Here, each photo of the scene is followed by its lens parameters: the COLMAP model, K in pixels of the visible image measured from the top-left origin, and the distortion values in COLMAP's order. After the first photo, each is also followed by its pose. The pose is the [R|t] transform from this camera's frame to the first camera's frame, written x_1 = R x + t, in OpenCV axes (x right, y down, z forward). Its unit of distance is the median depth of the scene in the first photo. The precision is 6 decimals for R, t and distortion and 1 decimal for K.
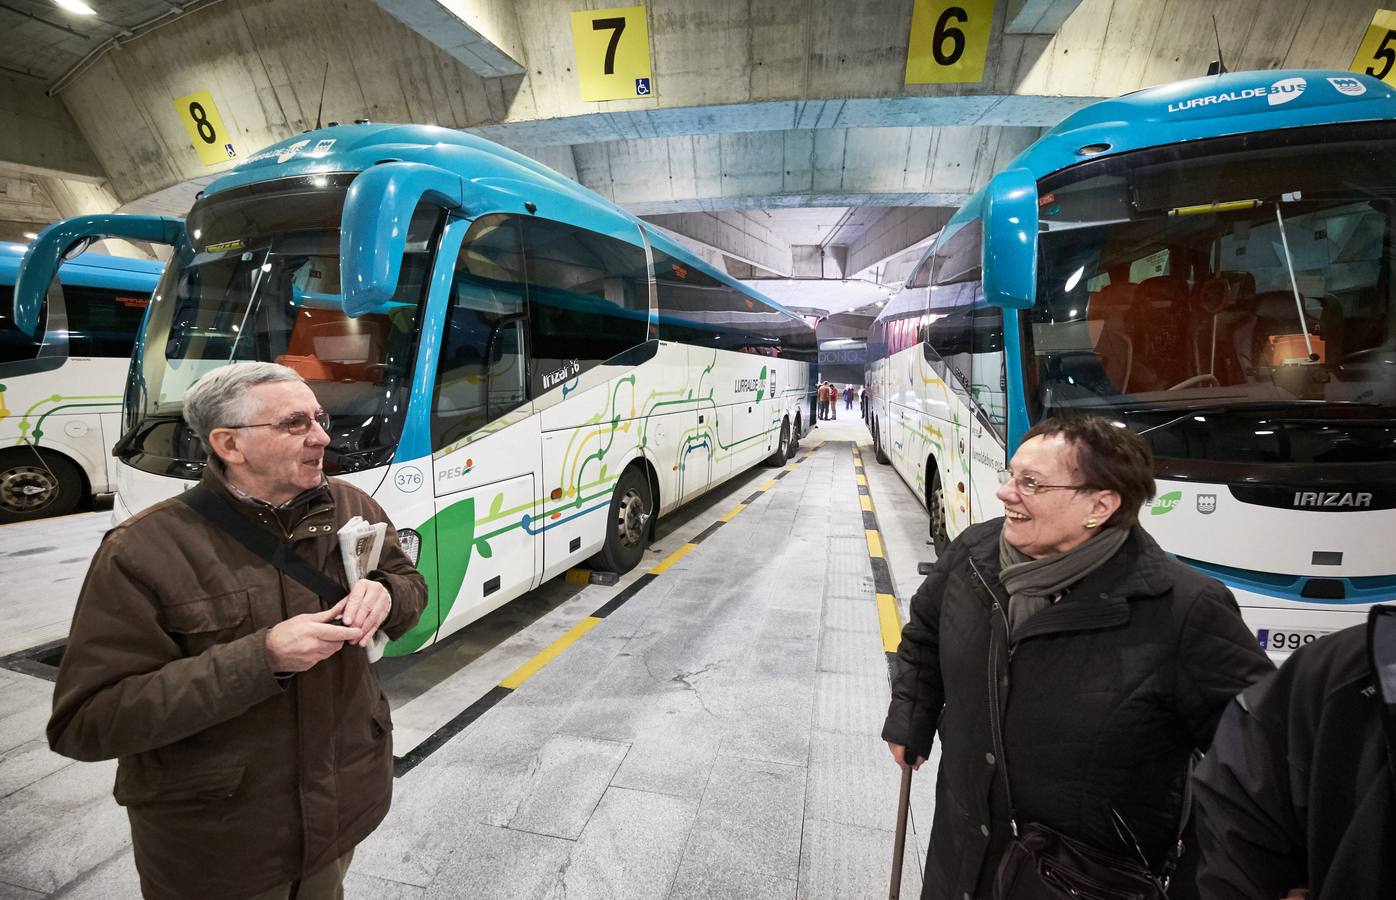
lens RADIAL K [[594.7, 0, 697.4], [0, 594.7, 451.4], [0, 0, 1]] dist [-0.001993, 0.001421]
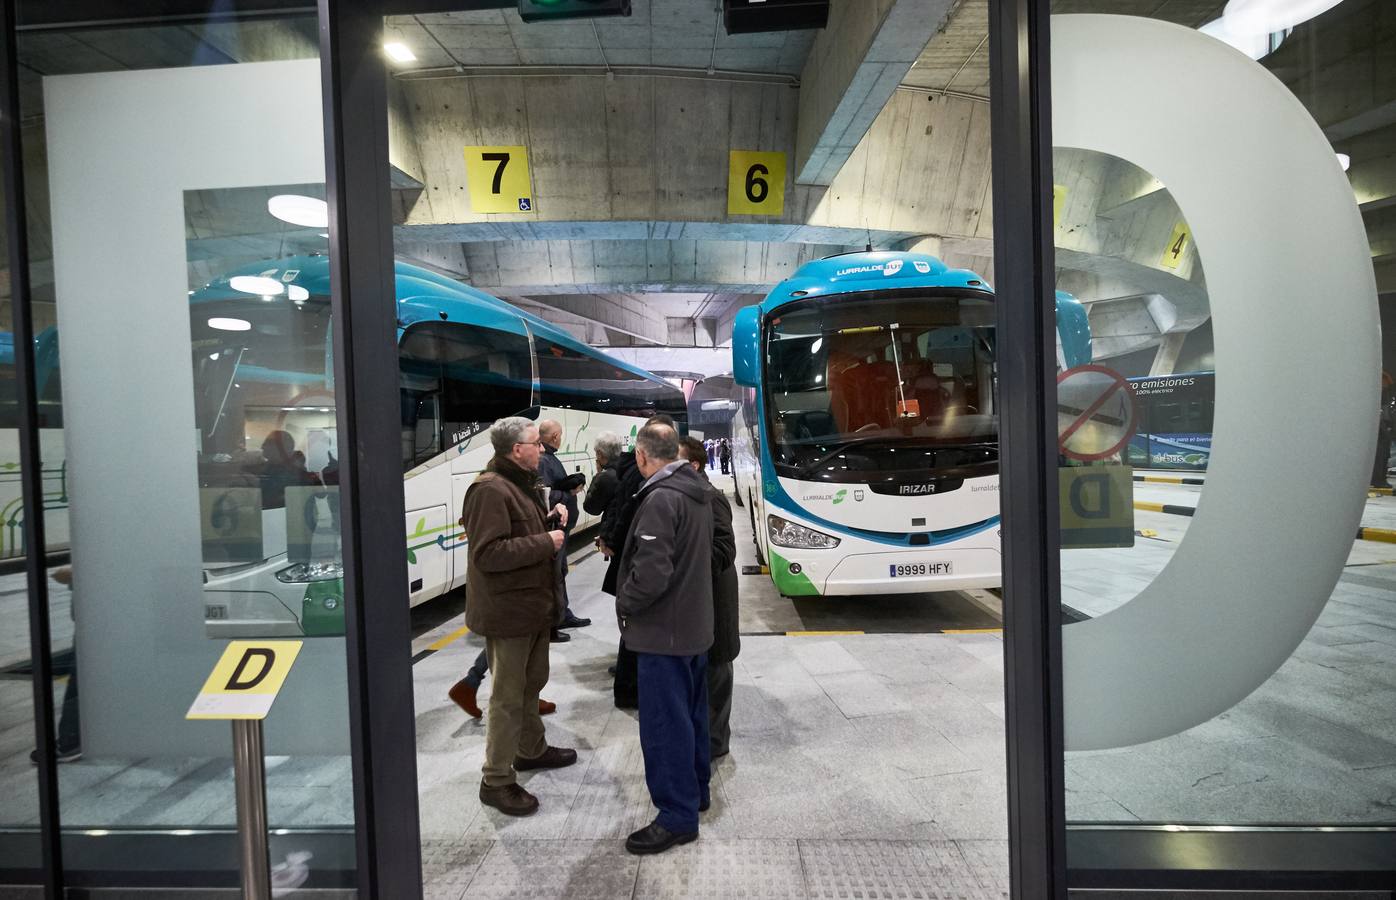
lens RADIAL K [[594.7, 0, 698.9], [0, 594.7, 446.8], [0, 0, 1]] dist [-0.001993, 0.001421]
pose [[0.982220, -0.025736, 0.185963, 0.022809], [0.045711, 0.993533, -0.103938, 0.037691], [-0.182085, 0.110591, 0.977044, -0.233437]]
